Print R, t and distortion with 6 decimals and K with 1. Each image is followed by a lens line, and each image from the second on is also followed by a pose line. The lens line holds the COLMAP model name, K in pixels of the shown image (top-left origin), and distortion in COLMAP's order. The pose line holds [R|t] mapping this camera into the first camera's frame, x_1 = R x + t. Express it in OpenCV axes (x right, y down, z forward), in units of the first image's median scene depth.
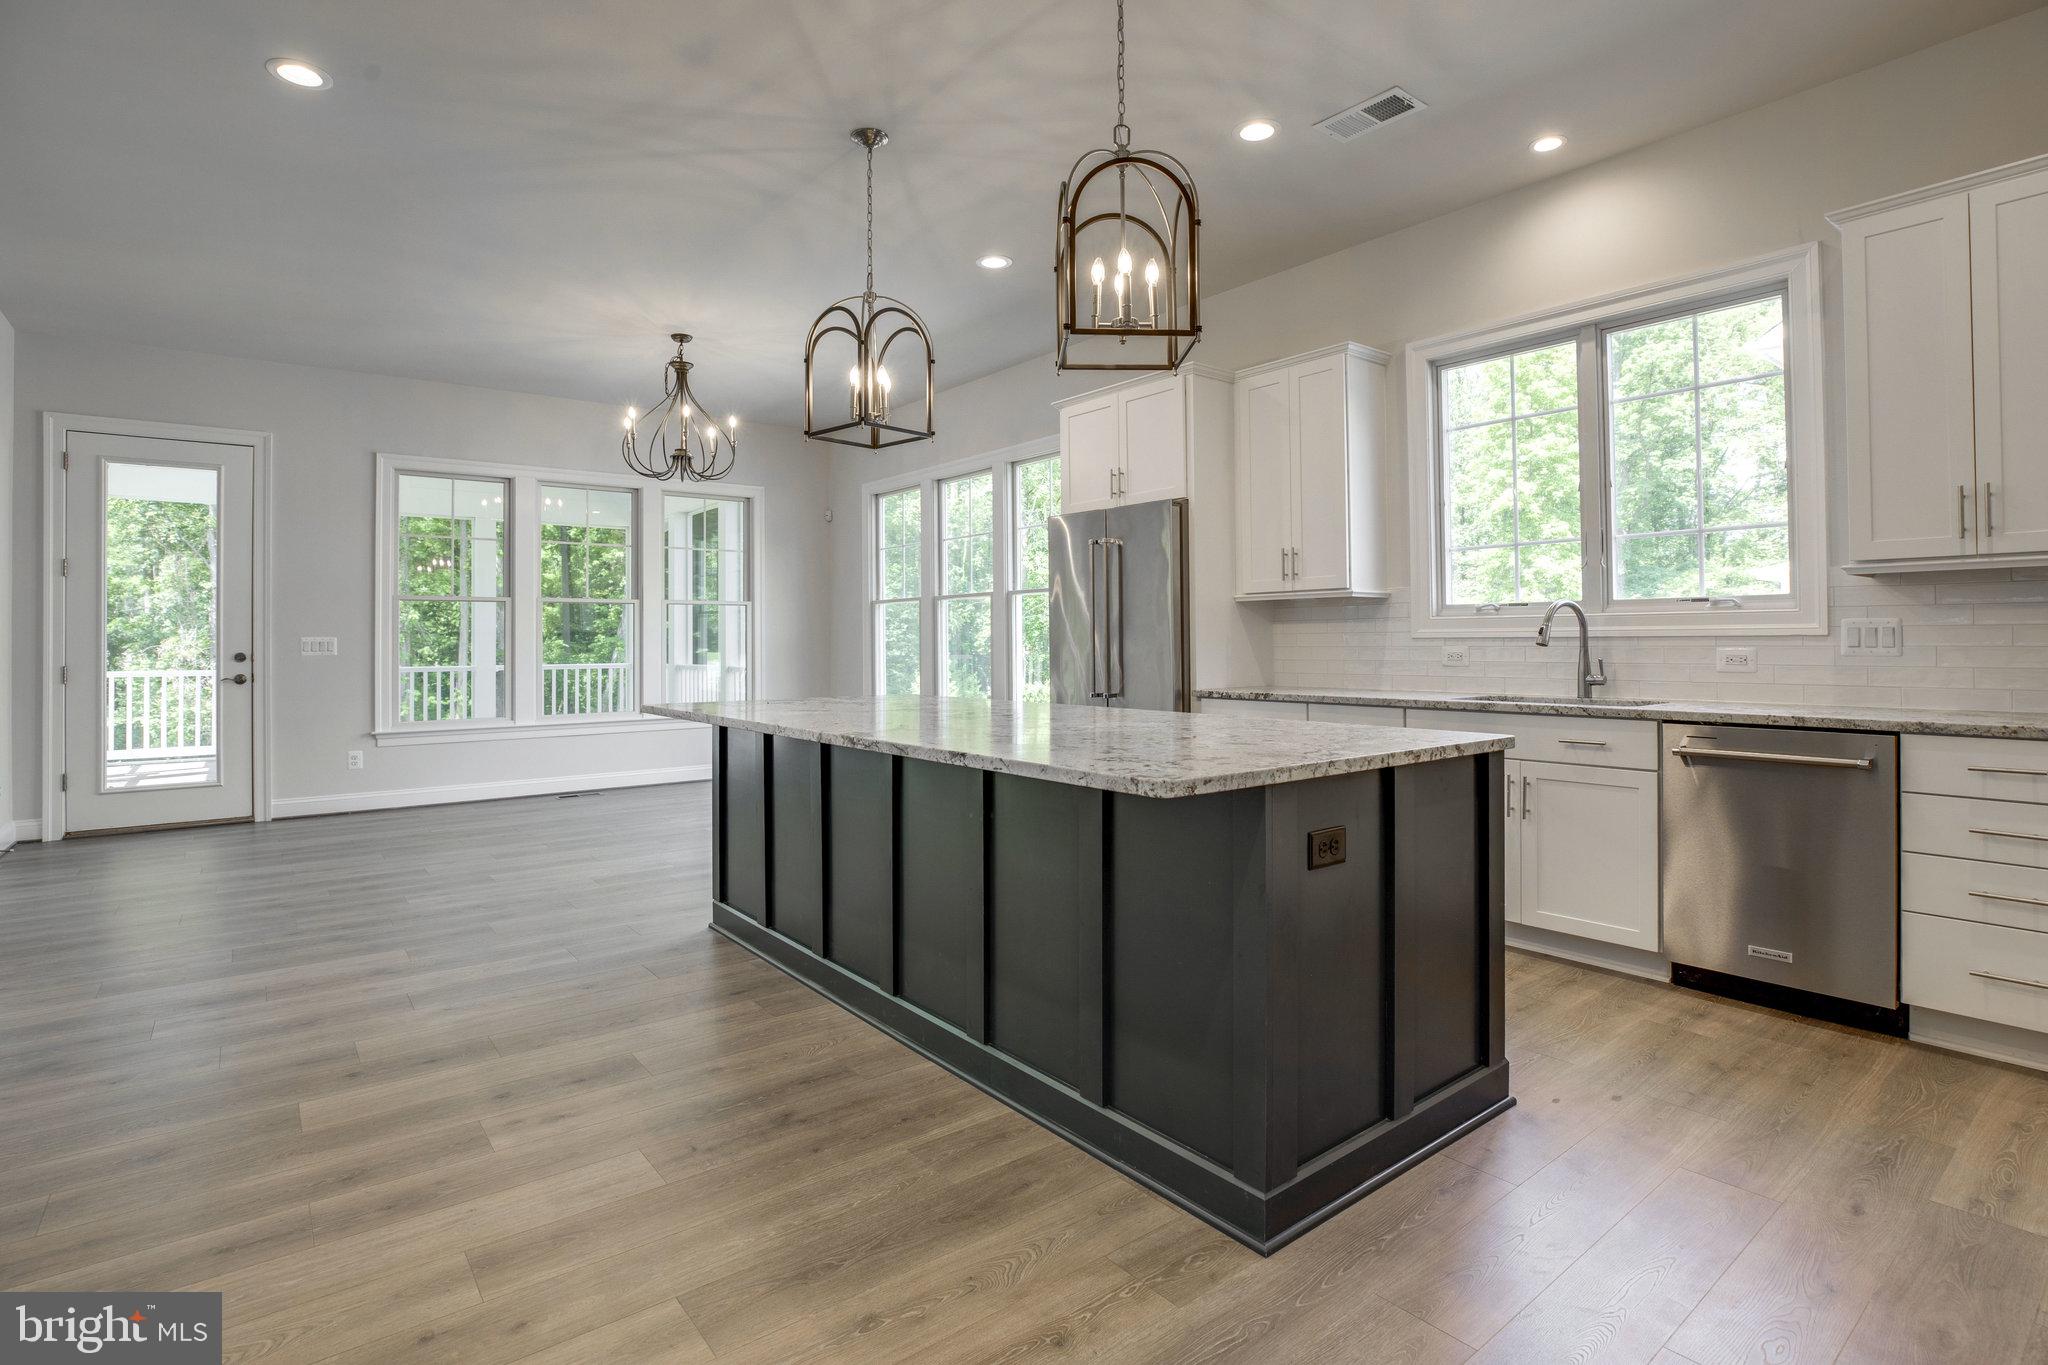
lens RADIAL K [[989.9, 0, 1029.2], [0, 989.9, 637.9], [0, 0, 1]] dist [-0.025160, 0.000251]
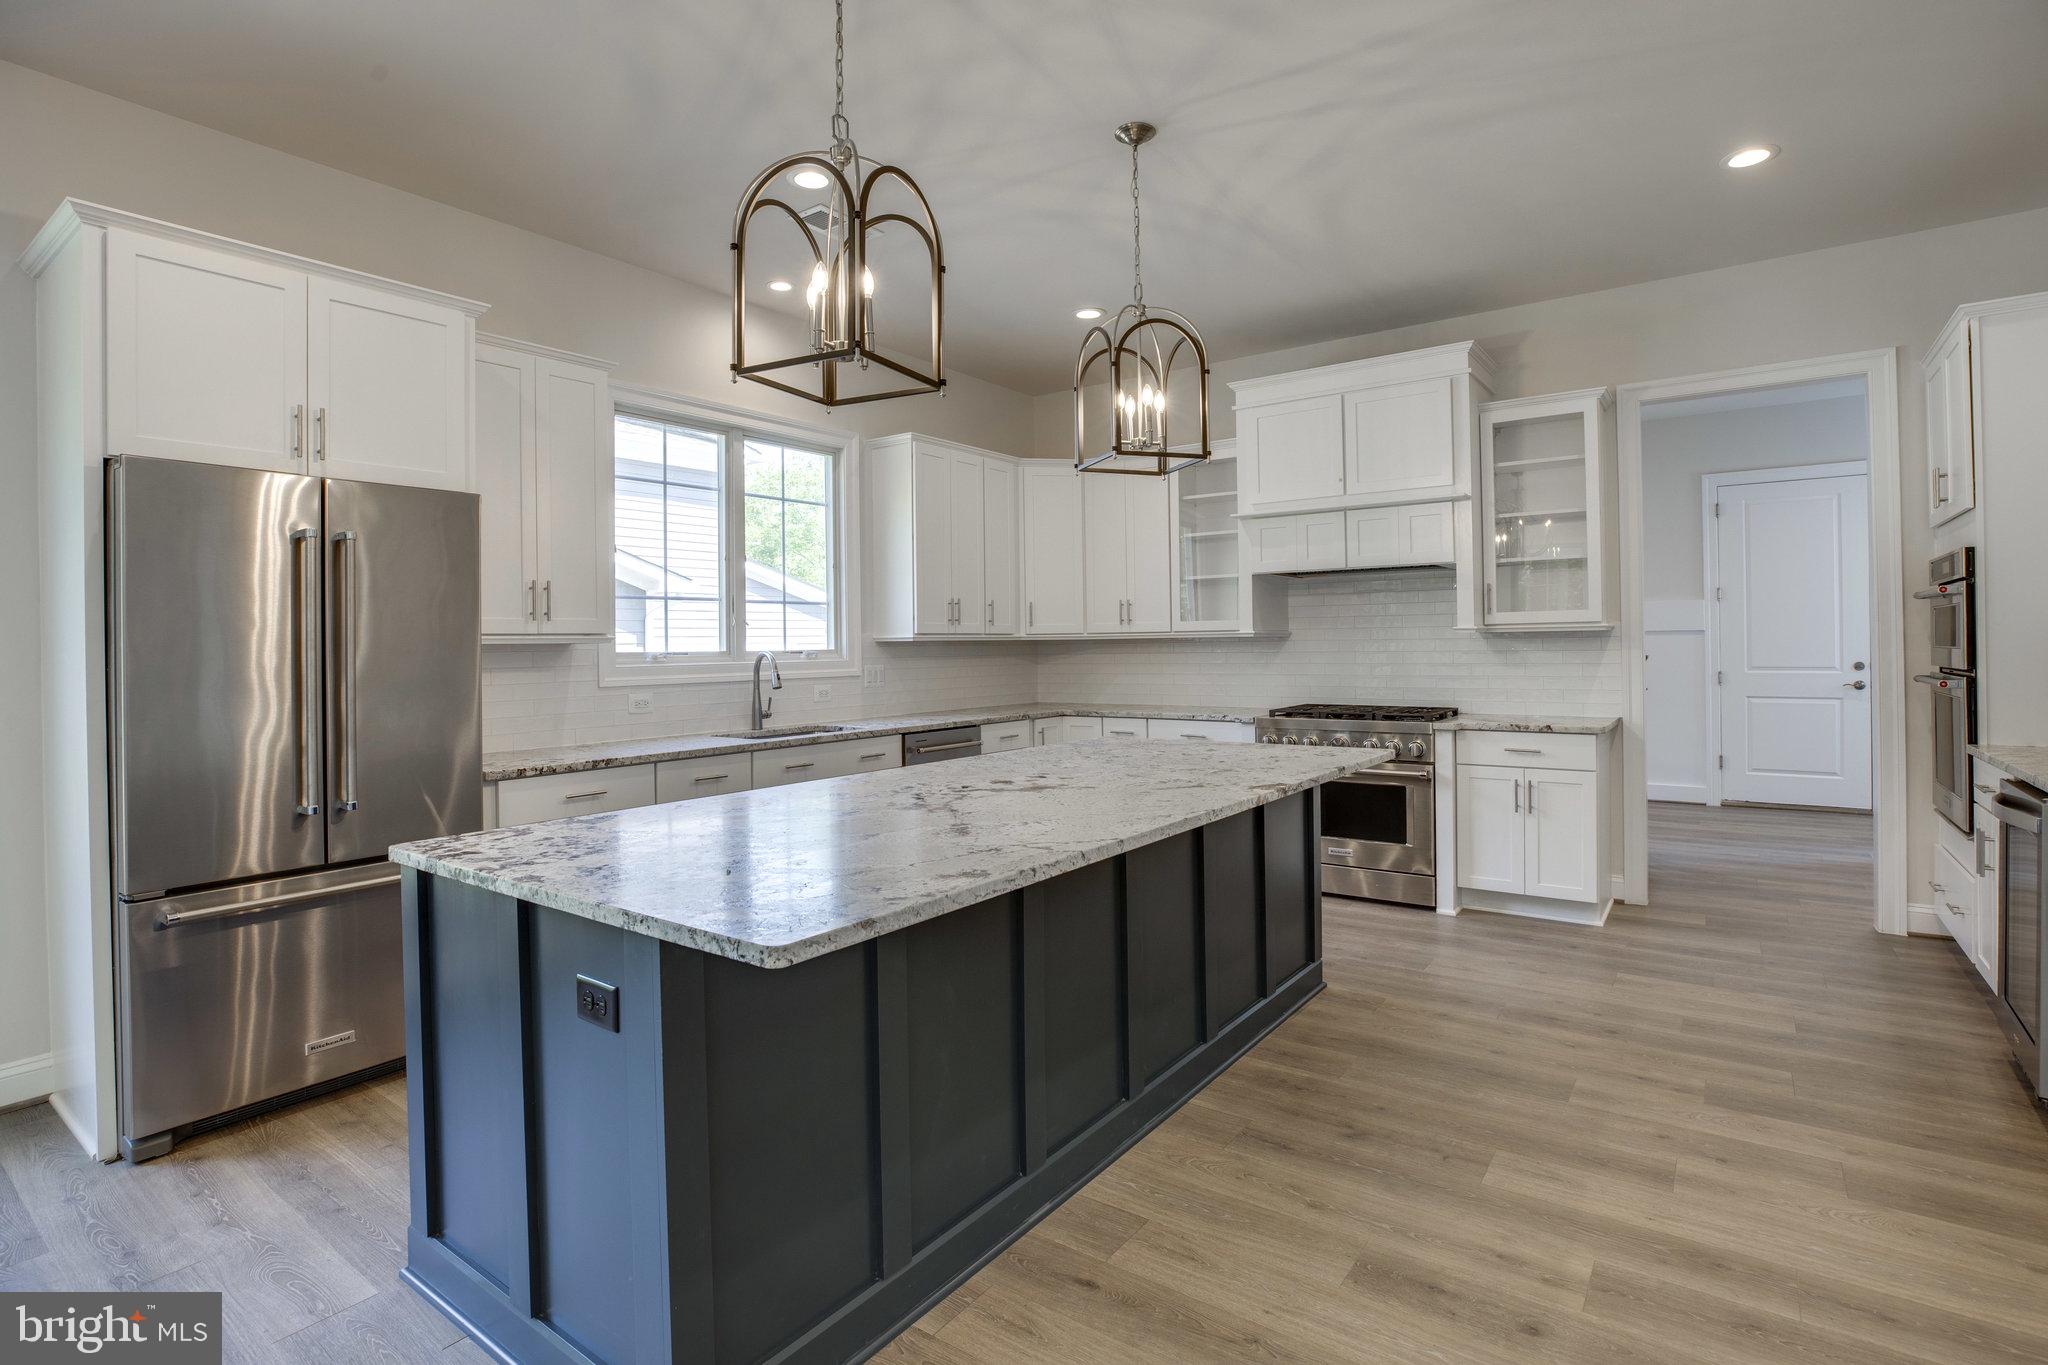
lens RADIAL K [[976.9, 0, 1018.9], [0, 976.9, 653.6], [0, 0, 1]] dist [-0.026900, -0.000072]
pose [[-0.251828, 0.001918, 0.967770, -0.724027], [0.010996, 0.999939, 0.000879, -0.032855], [-0.967710, 0.010863, -0.251833, 0.982417]]
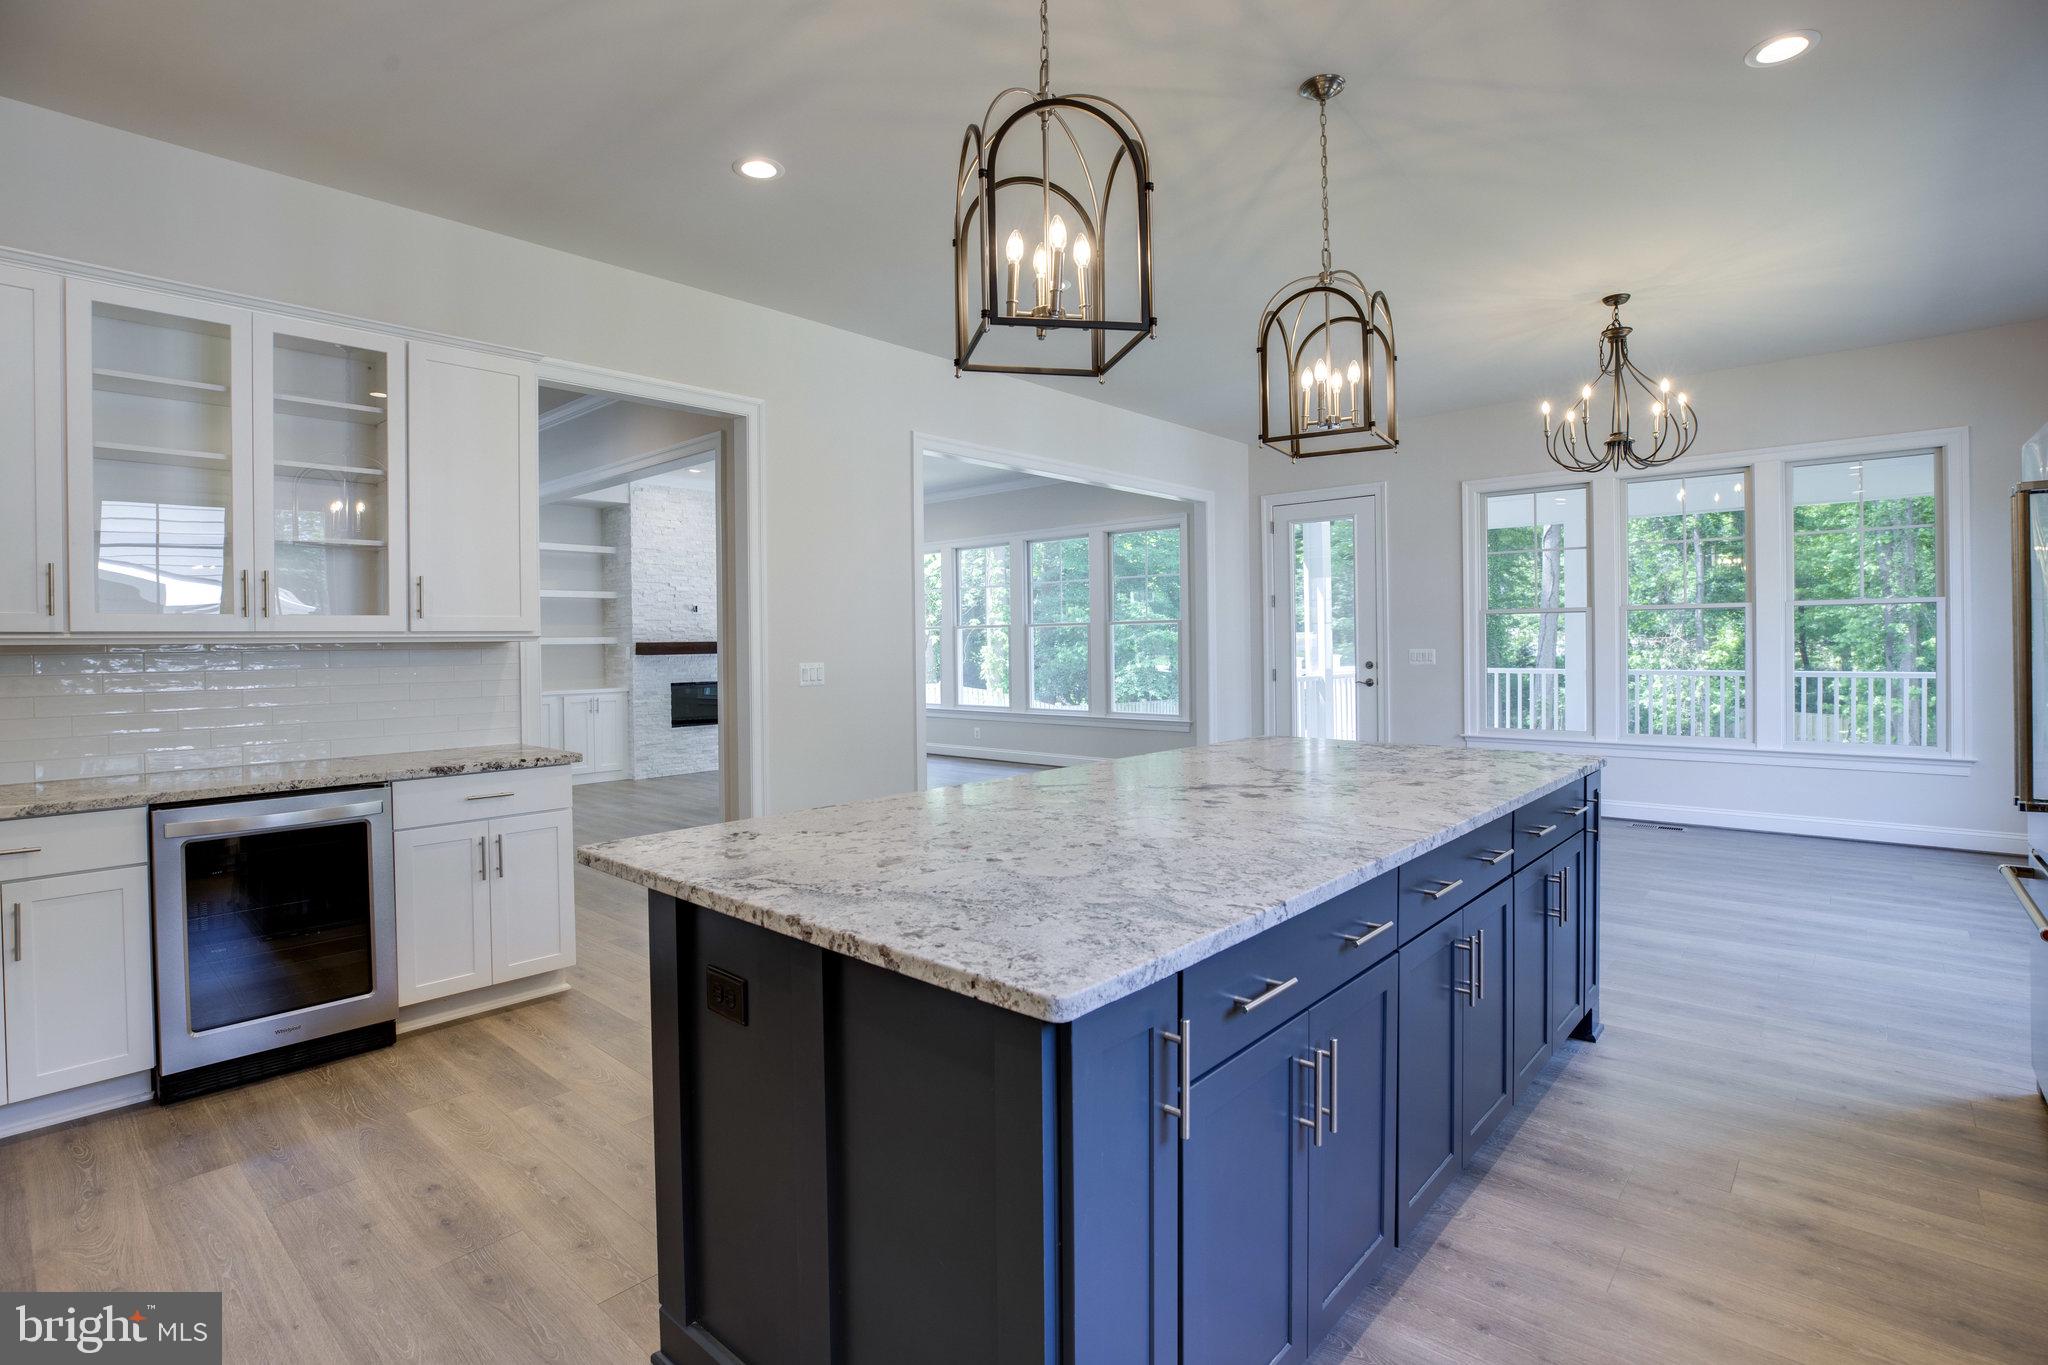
lens RADIAL K [[989.9, 0, 1029.2], [0, 989.9, 637.9], [0, 0, 1]] dist [-0.025160, 0.000251]
pose [[0.165412, 0.003053, -0.986220, 0.586963], [0.014124, 0.999885, 0.005464, -0.044452], [0.986123, -0.014833, 0.165350, 0.565295]]
